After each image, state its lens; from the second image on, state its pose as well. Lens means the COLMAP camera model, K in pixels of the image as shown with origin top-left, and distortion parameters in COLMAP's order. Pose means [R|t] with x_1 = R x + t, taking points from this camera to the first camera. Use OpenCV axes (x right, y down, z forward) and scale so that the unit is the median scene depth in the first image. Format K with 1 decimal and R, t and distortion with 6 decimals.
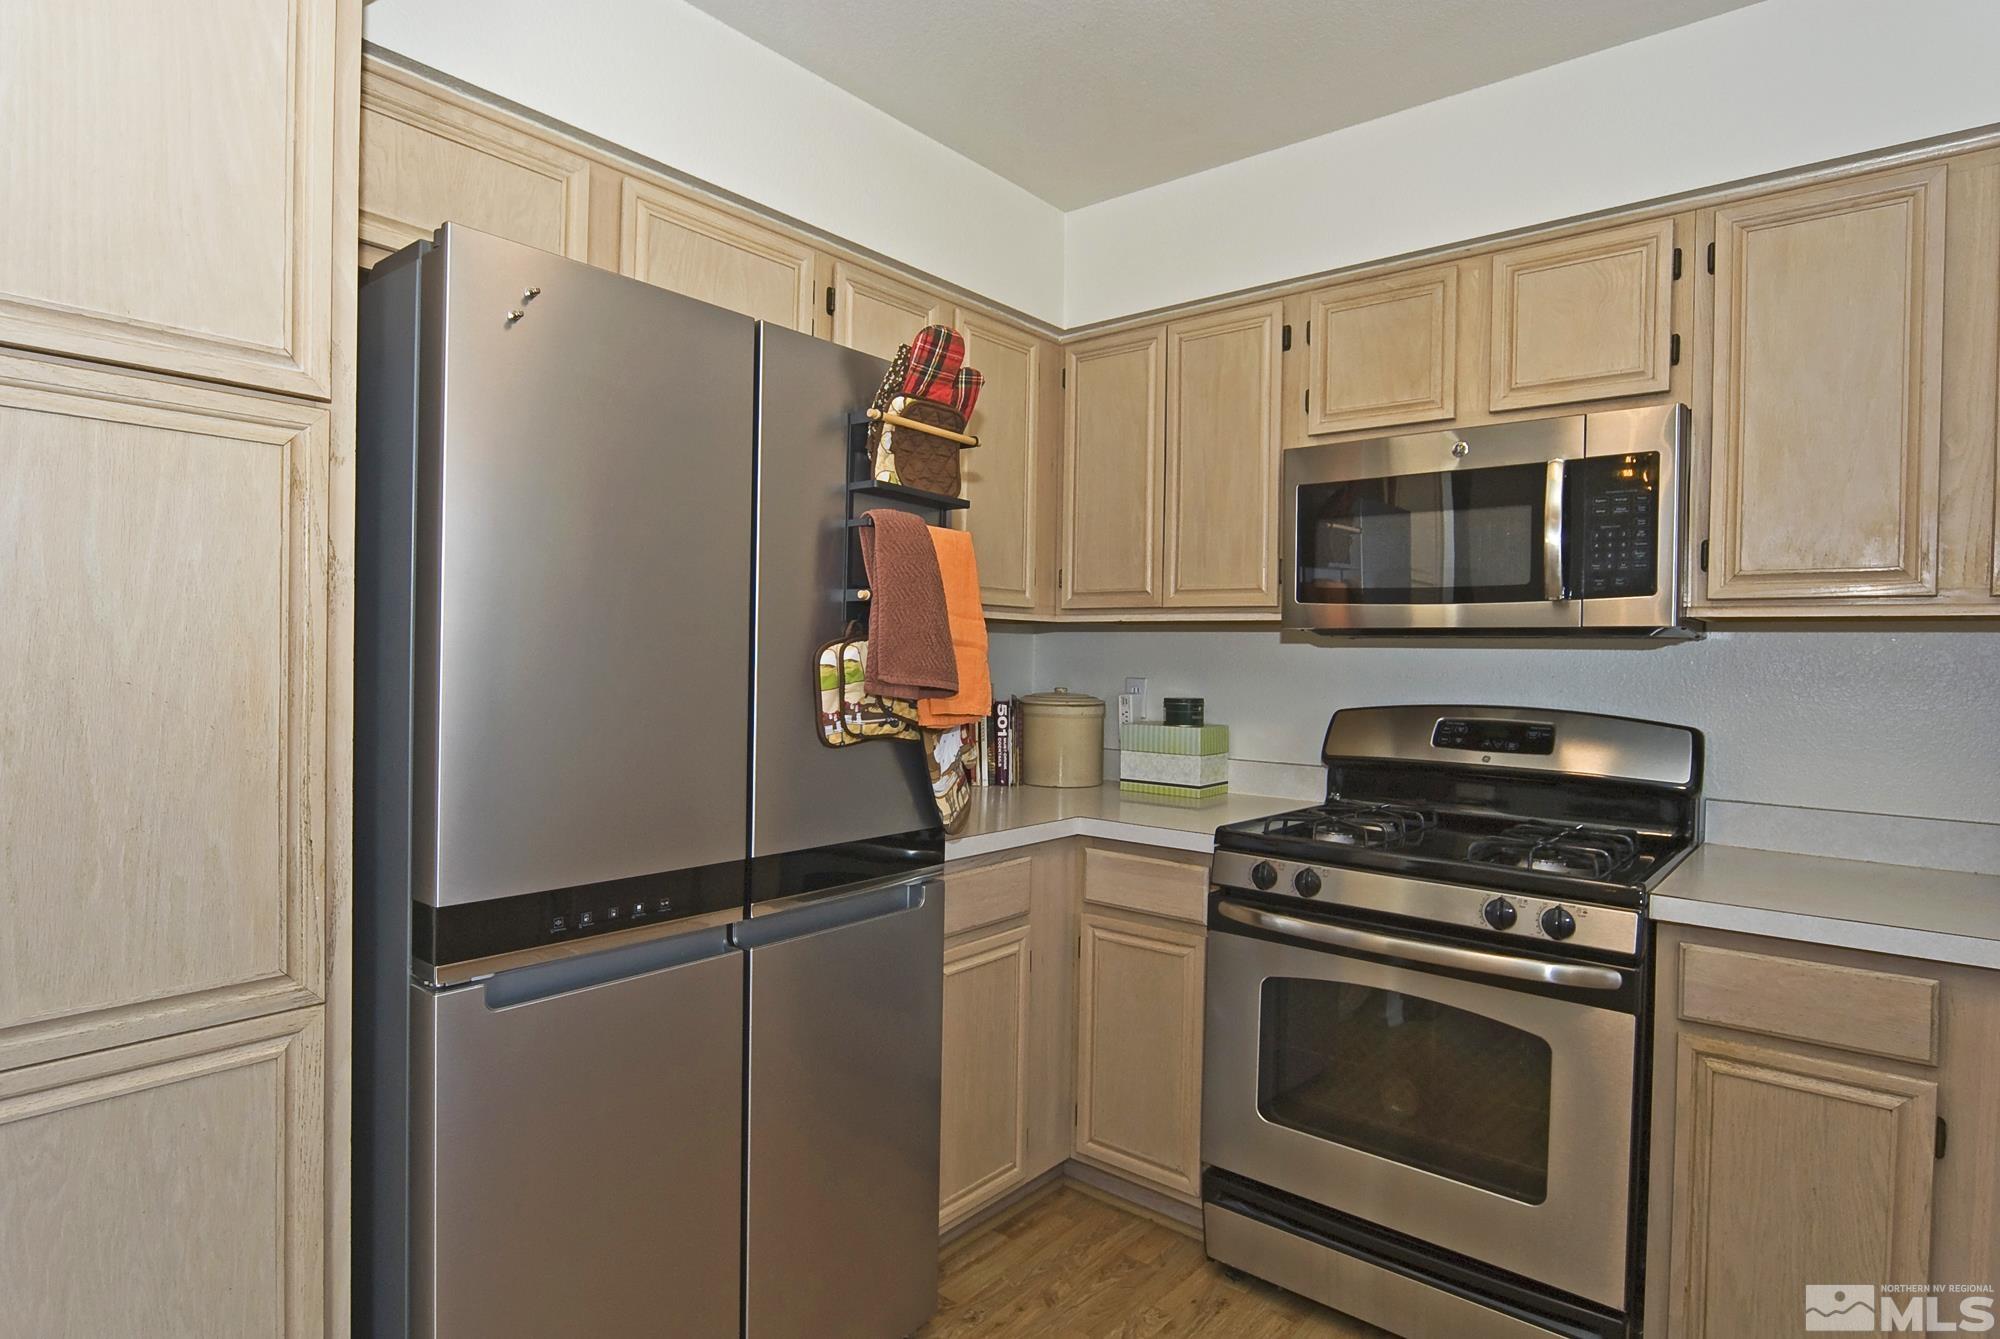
lens RADIAL K [[1071.4, 0, 994.9], [0, 1071.4, 670.4], [0, 0, 1]] dist [-0.013361, 0.001788]
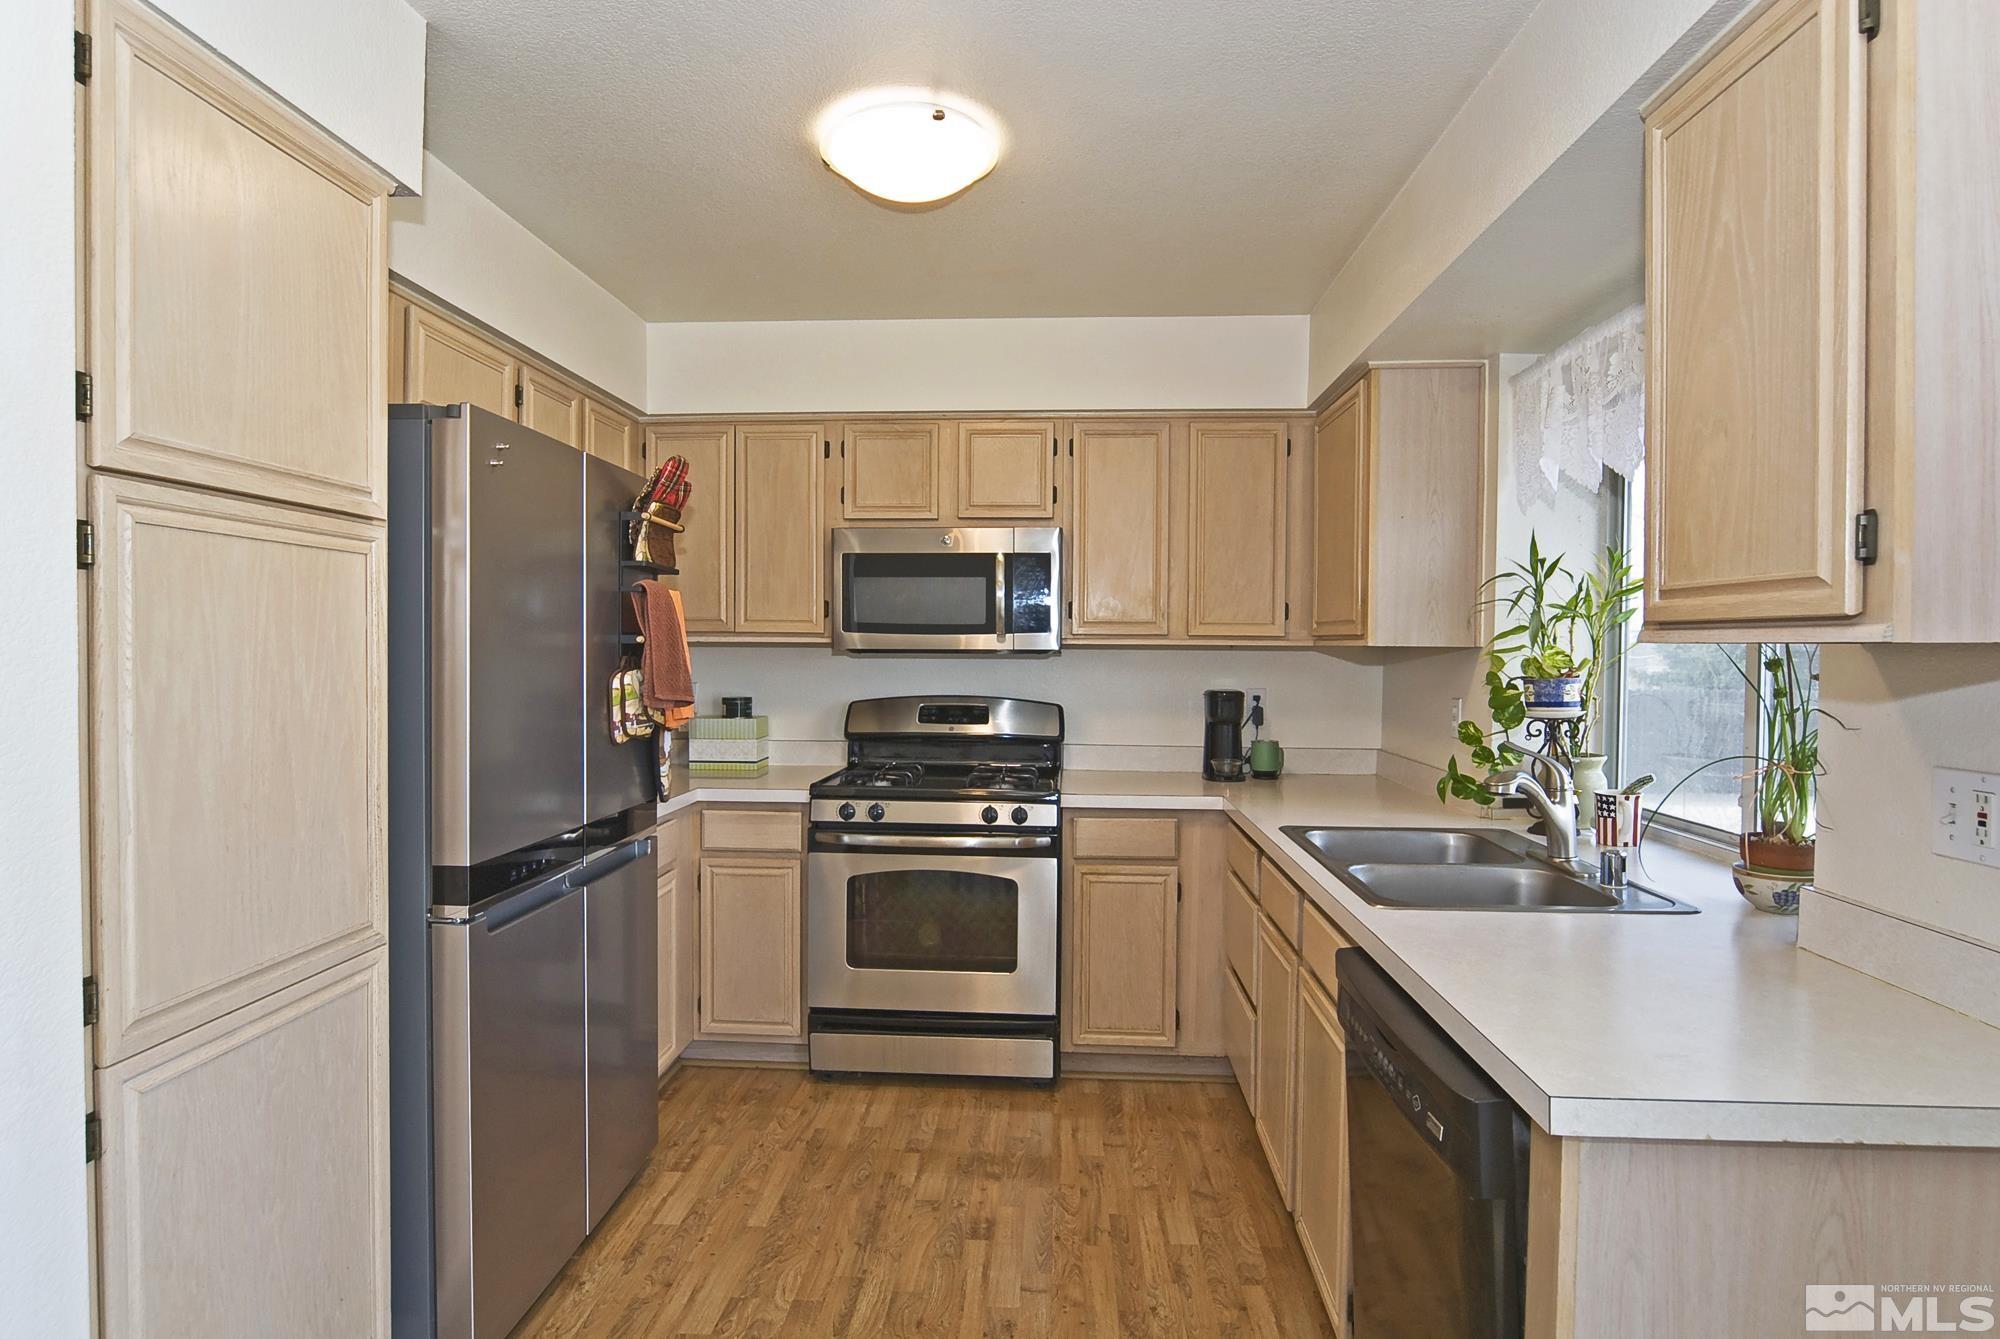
lens RADIAL K [[1071.4, 0, 998.8], [0, 1071.4, 668.5], [0, 0, 1]] dist [-0.013361, 0.001788]
pose [[0.806368, -0.024117, 0.590922, -0.529213], [0.015903, 0.999691, 0.019099, -0.045654], [-0.591200, -0.006004, 0.806502, -0.417201]]
